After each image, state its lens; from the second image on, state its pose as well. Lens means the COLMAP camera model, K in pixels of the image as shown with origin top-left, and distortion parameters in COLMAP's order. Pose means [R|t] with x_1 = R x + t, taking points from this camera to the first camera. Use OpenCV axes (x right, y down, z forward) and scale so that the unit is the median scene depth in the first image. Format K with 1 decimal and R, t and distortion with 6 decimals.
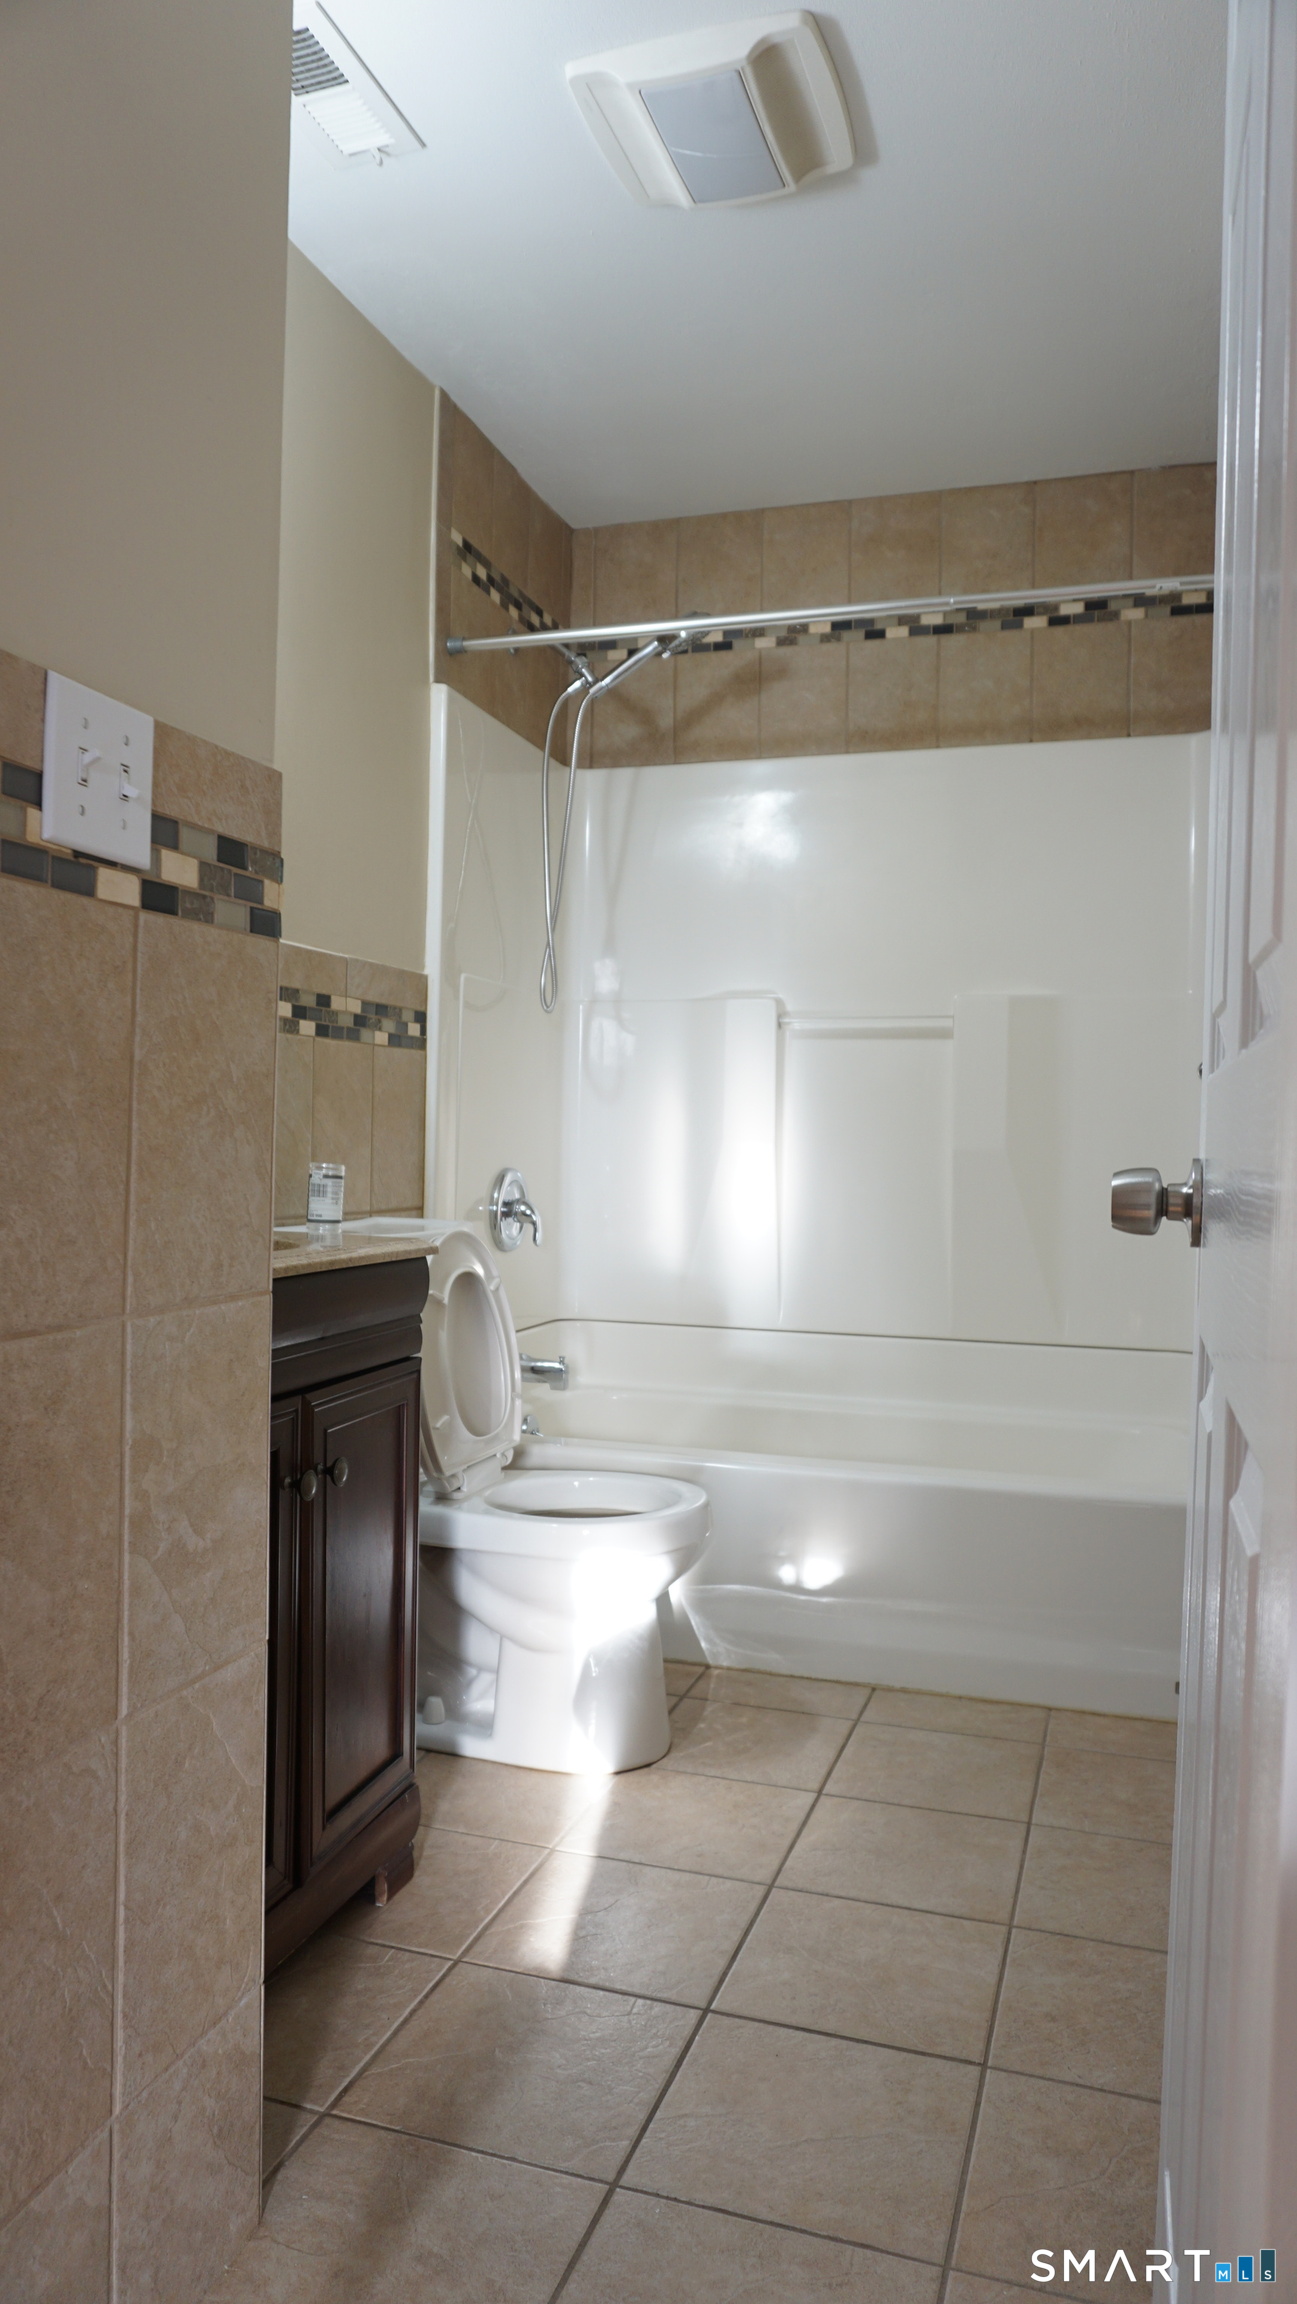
lens RADIAL K [[1530.2, 0, 648.1], [0, 1530.2, 1156.3], [0, 0, 1]] dist [-0.051289, 0.026866]
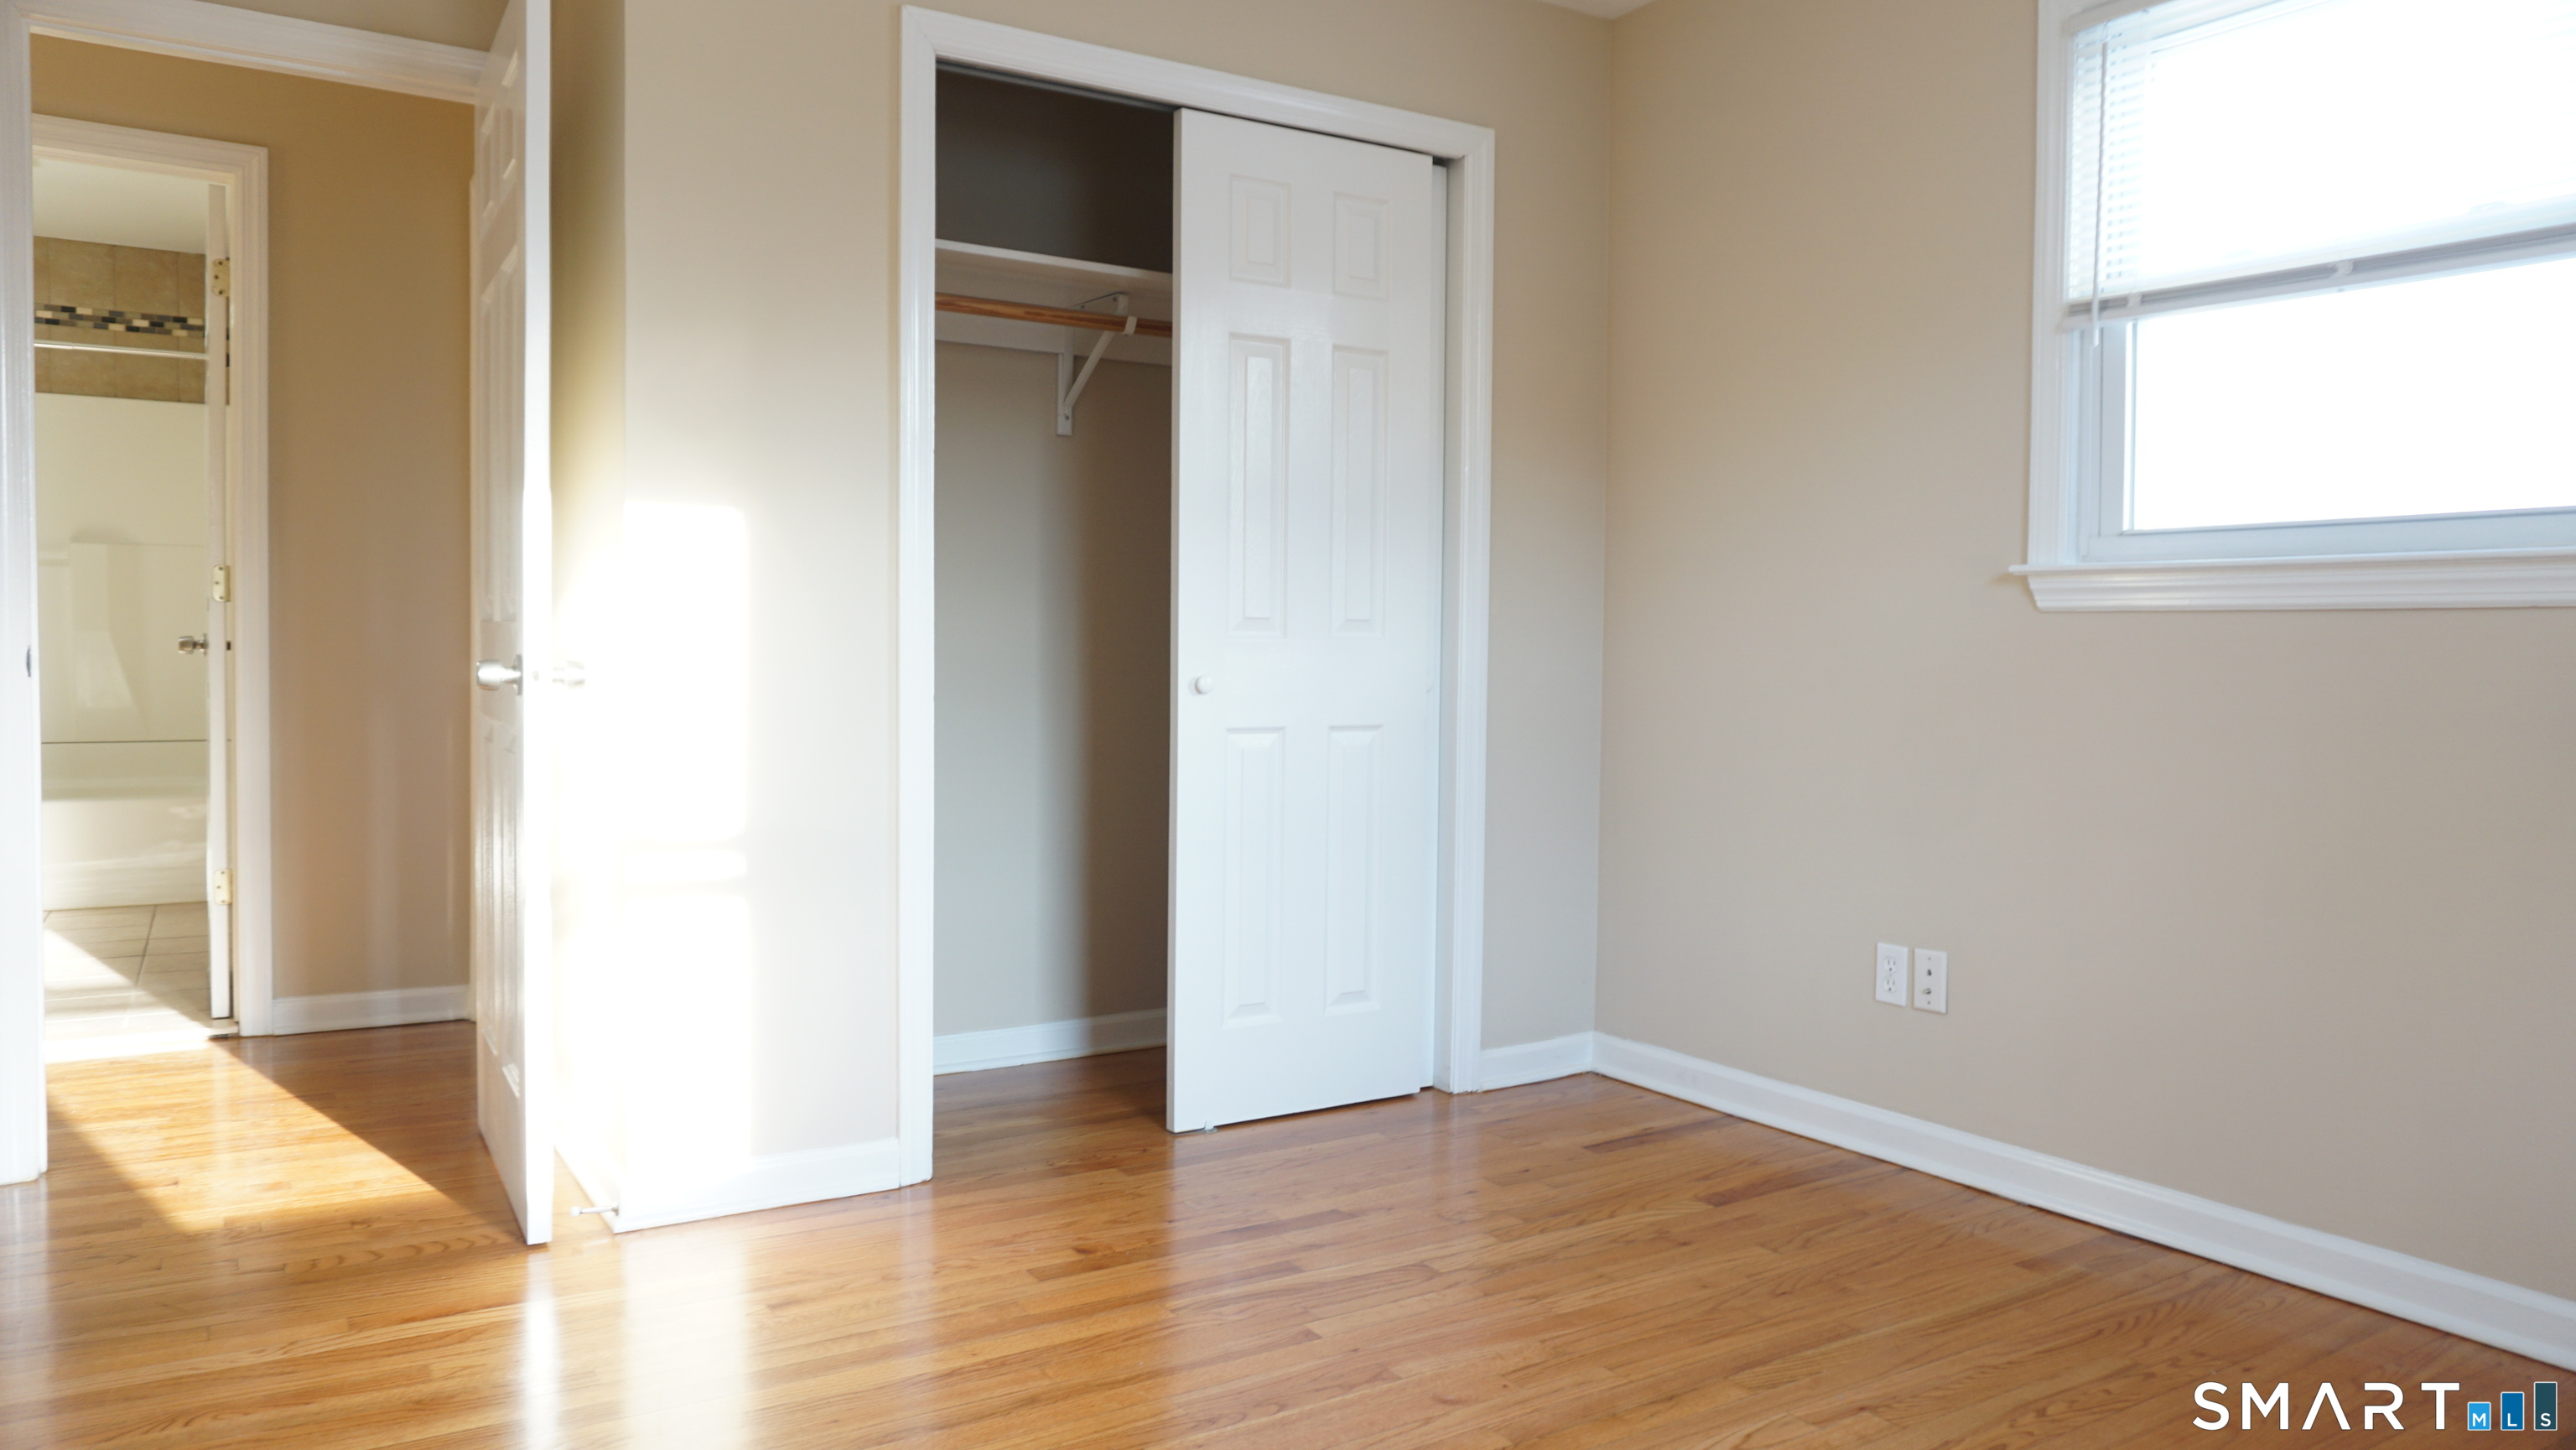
lens RADIAL K [[1710.9, 0, 1284.5], [0, 1710.9, 719.6], [0, 0, 1]] dist [-0.051289, 0.026866]
pose [[0.635733, -0.045506, 0.770567, -0.391172], [0.009984, 0.998662, 0.050739, 0.009712], [-0.771844, -0.024563, 0.635337, -1.250857]]
